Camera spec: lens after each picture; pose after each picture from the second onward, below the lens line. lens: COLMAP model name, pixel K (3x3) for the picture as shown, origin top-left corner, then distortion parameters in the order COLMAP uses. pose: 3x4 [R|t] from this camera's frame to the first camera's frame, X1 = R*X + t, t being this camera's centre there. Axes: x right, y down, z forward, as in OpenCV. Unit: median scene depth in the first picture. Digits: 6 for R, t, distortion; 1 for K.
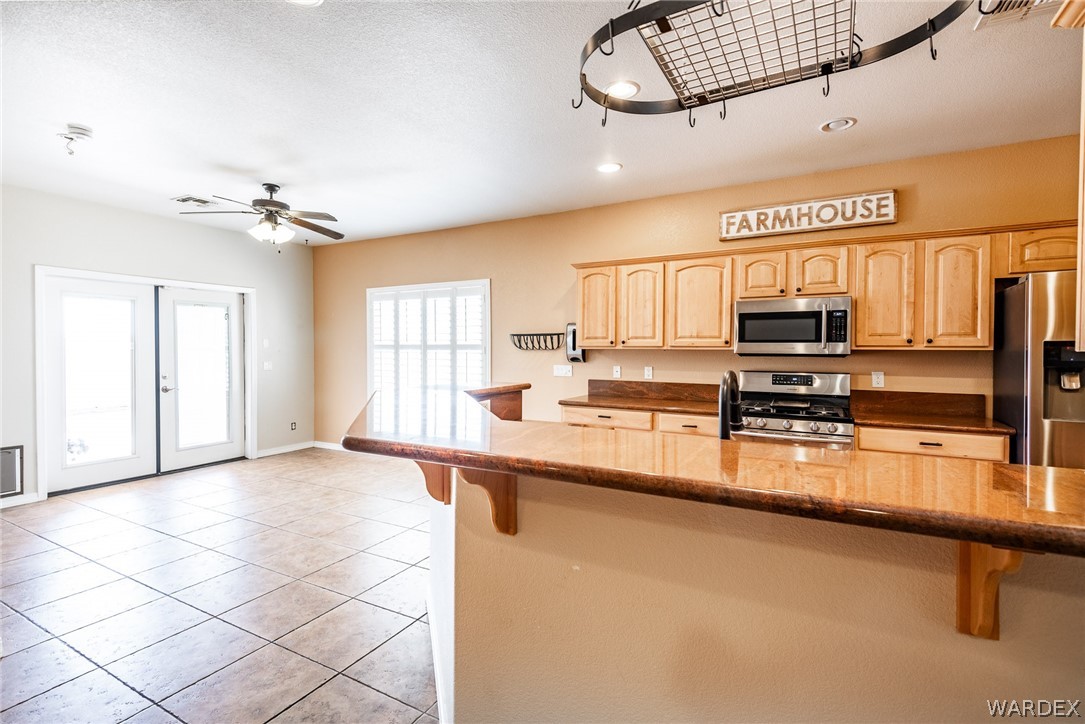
lens RADIAL K [[489.9, 0, 540.7], [0, 489.9, 351.1], [0, 0, 1]] dist [0.032886, -0.020621]
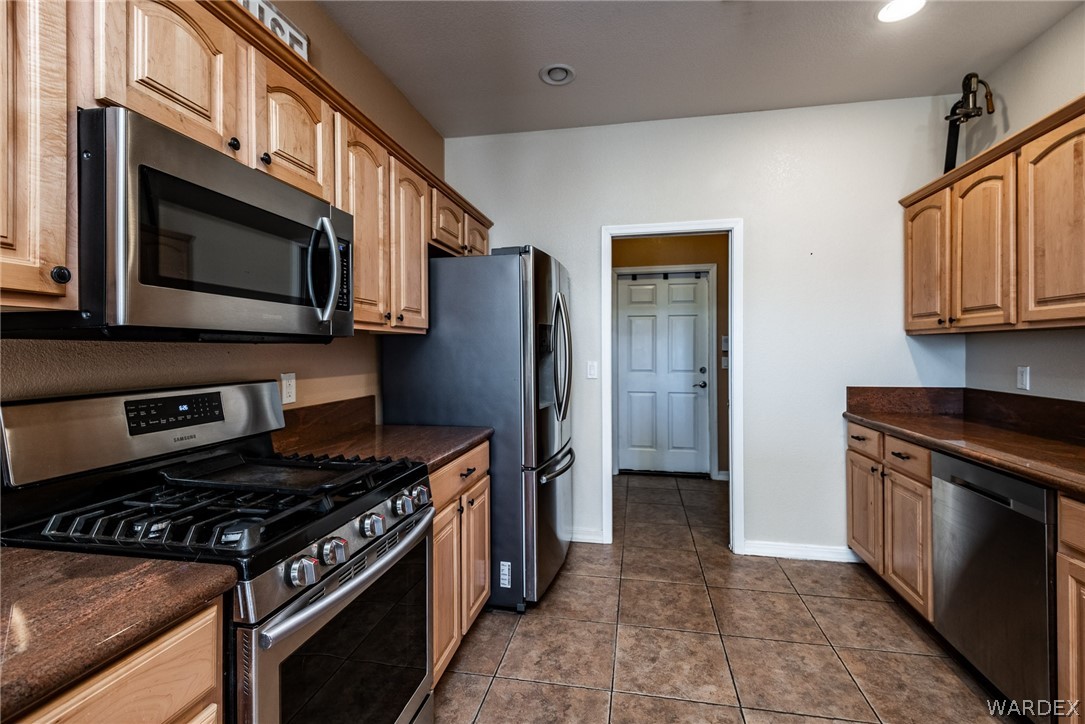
lens RADIAL K [[489.9, 0, 540.7], [0, 489.9, 351.1], [0, 0, 1]] dist [0.032886, -0.020621]
pose [[-0.297994, -0.004968, 0.954555, 0.088843], [0.010391, 0.999910, 0.008448, 0.013864], [-0.954511, 0.012437, -0.297915, 0.733664]]
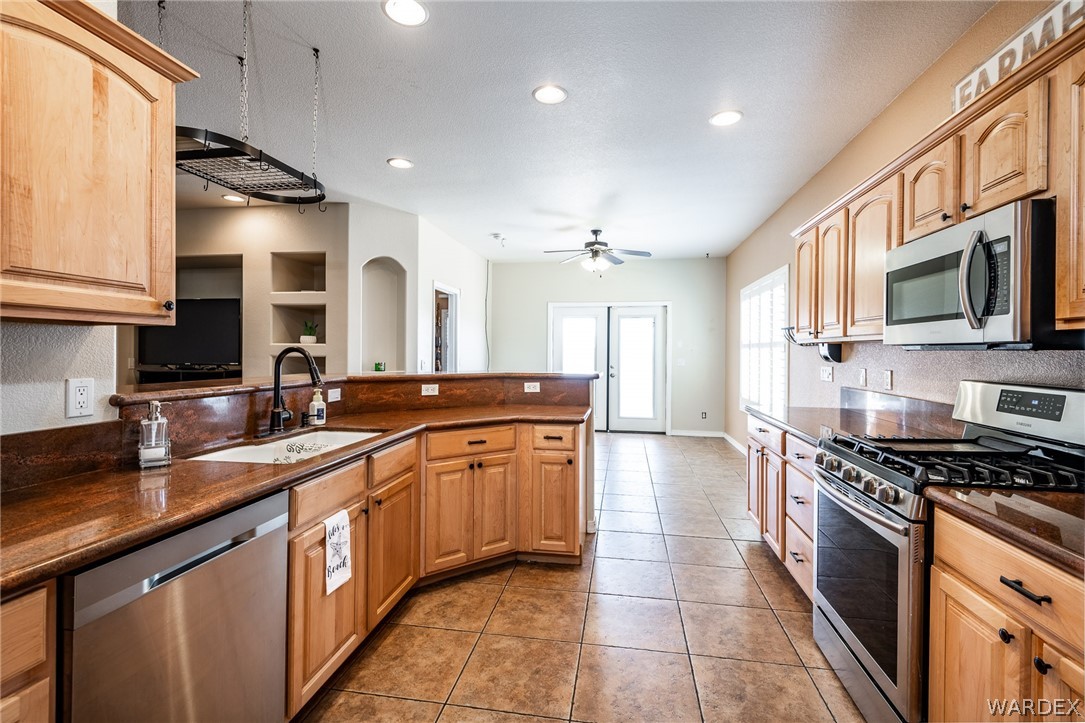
lens RADIAL K [[489.9, 0, 540.7], [0, 489.9, 350.6], [0, 0, 1]] dist [0.032886, -0.020621]
pose [[0.322027, -0.001121, -0.946730, 0.673440], [-0.013449, 0.999893, -0.005758, 0.016259], [0.946635, 0.014587, 0.321977, 0.373321]]
